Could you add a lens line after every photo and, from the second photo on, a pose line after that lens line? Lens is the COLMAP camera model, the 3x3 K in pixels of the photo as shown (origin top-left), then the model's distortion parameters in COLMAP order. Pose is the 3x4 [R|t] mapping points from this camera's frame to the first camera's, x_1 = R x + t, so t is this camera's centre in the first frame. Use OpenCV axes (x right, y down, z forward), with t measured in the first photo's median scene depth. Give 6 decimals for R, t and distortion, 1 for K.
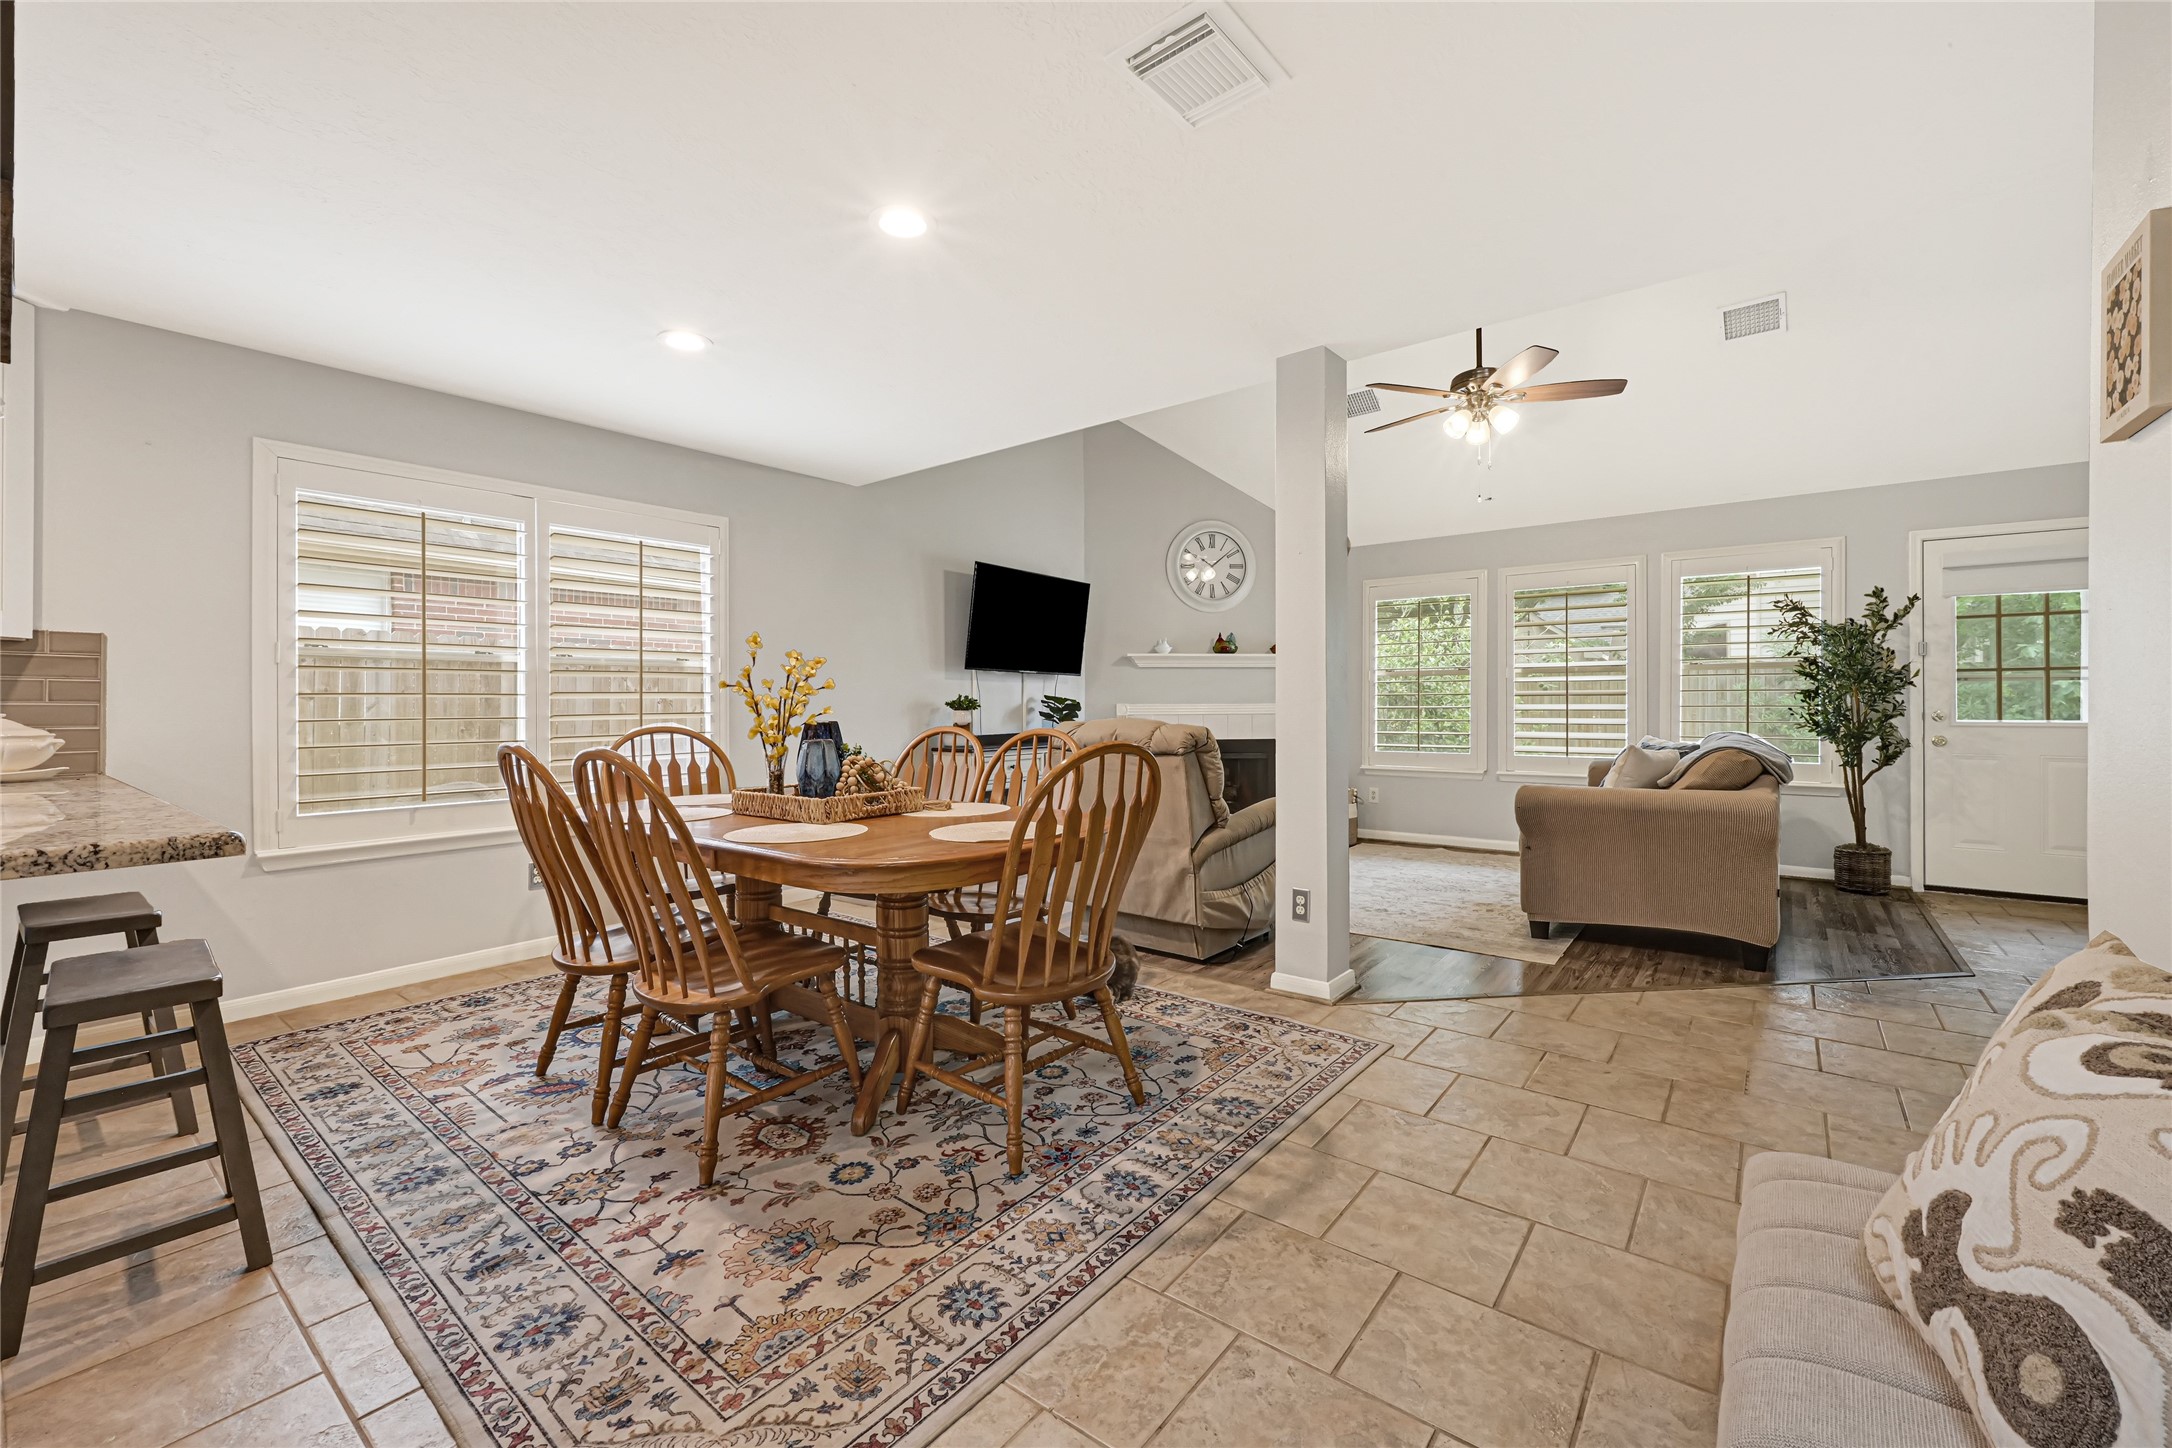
lens RADIAL K [[879.2, 0, 1088.3], [0, 879.2, 713.7], [0, 0, 1]] dist [-0.001333, -0.000071]
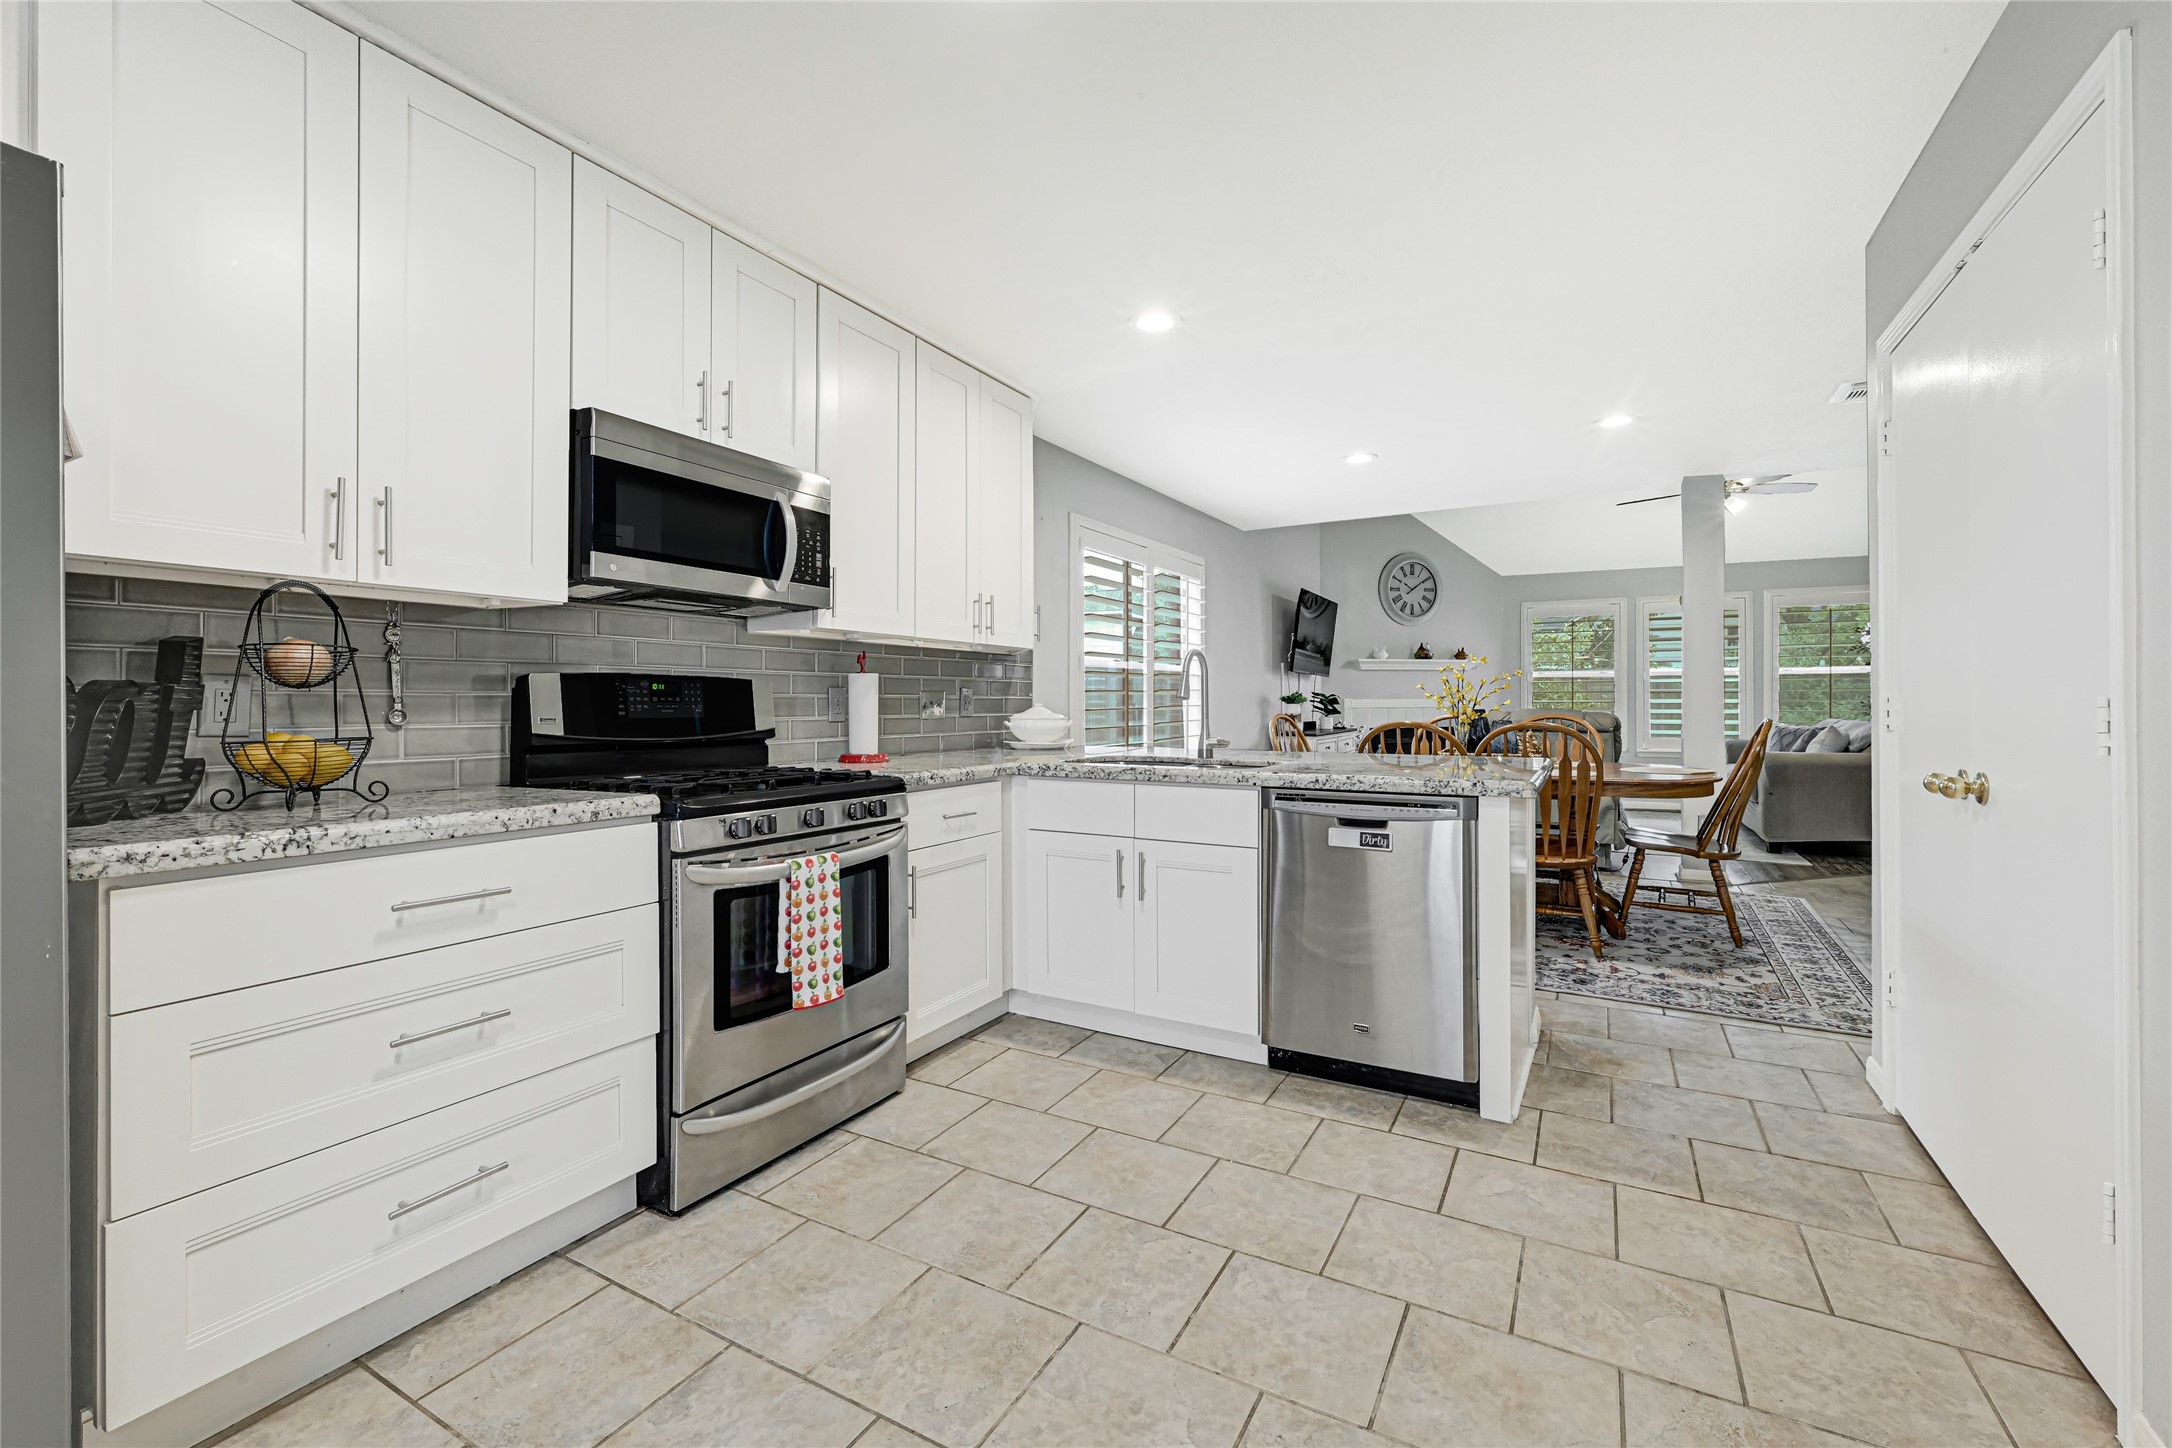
lens RADIAL K [[910.7, 0, 1086.6], [0, 910.7, 699.3], [0, 0, 1]] dist [0.001866, 0.000031]
pose [[0.988133, -0.000361, 0.153601, -1.264629], [0.002426, 0.999909, -0.013258, 0.012246], [-0.153582, 0.013473, 0.988044, -0.517970]]
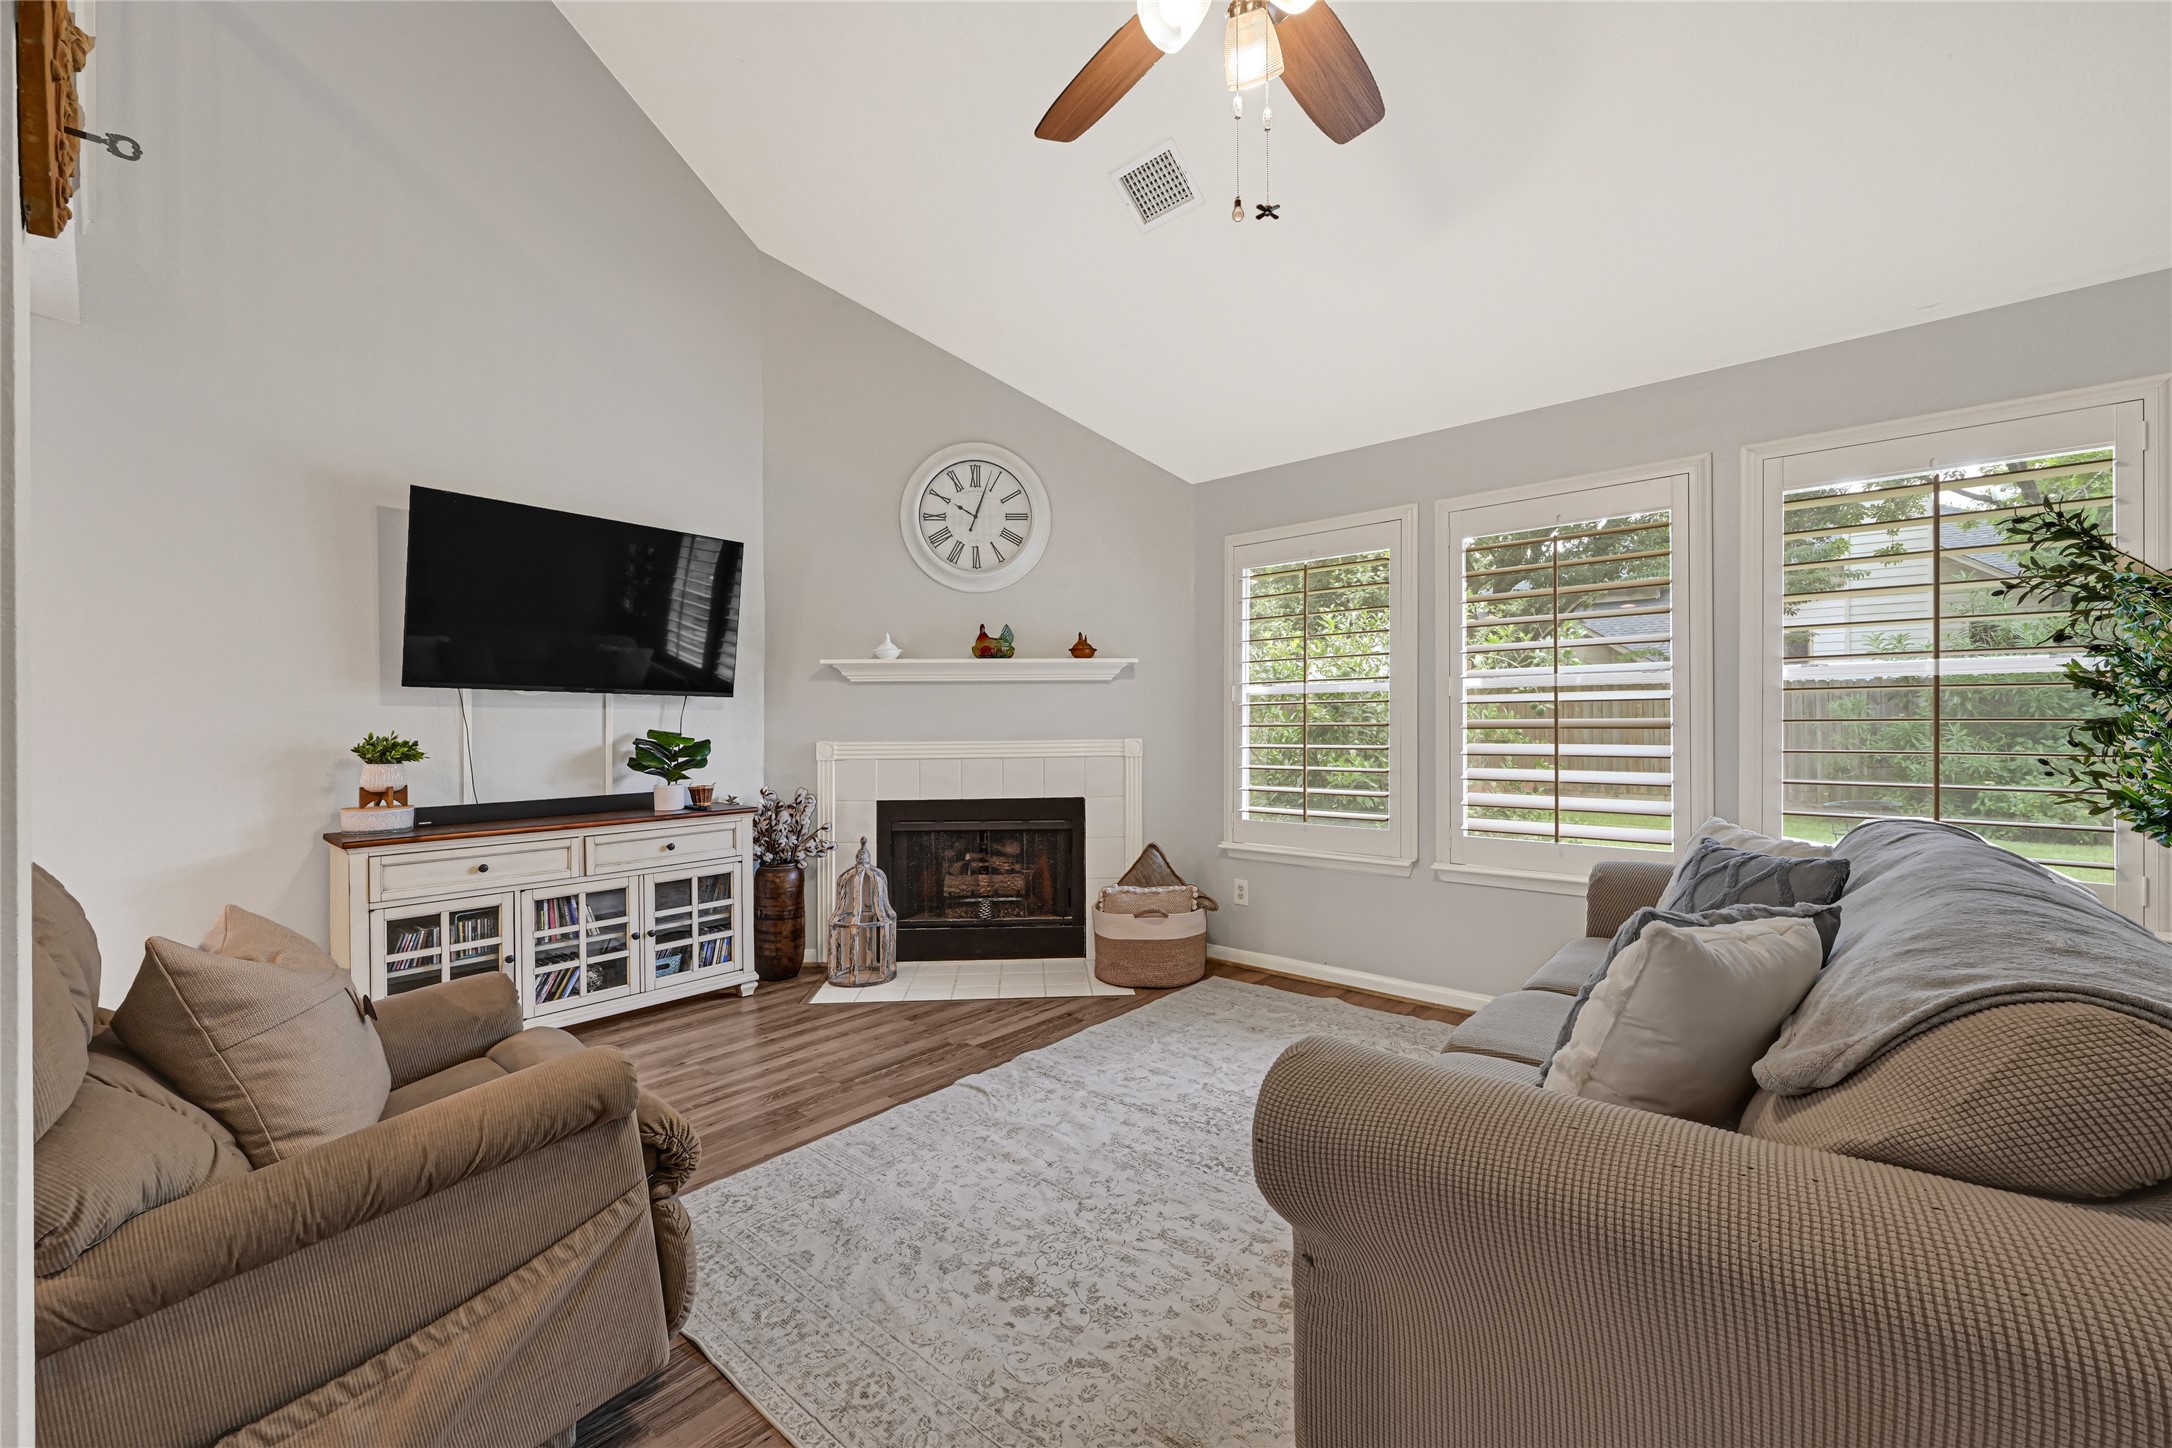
lens RADIAL K [[872.3, 0, 1087.7], [0, 872.3, 720.3], [0, 0, 1]] dist [-0.000410, -0.000318]
pose [[0.998356, -0.005481, -0.057059, 0.616915], [0.004771, 0.999910, -0.012571, -0.042652], [0.057123, 0.012278, 0.998292, 0.968459]]
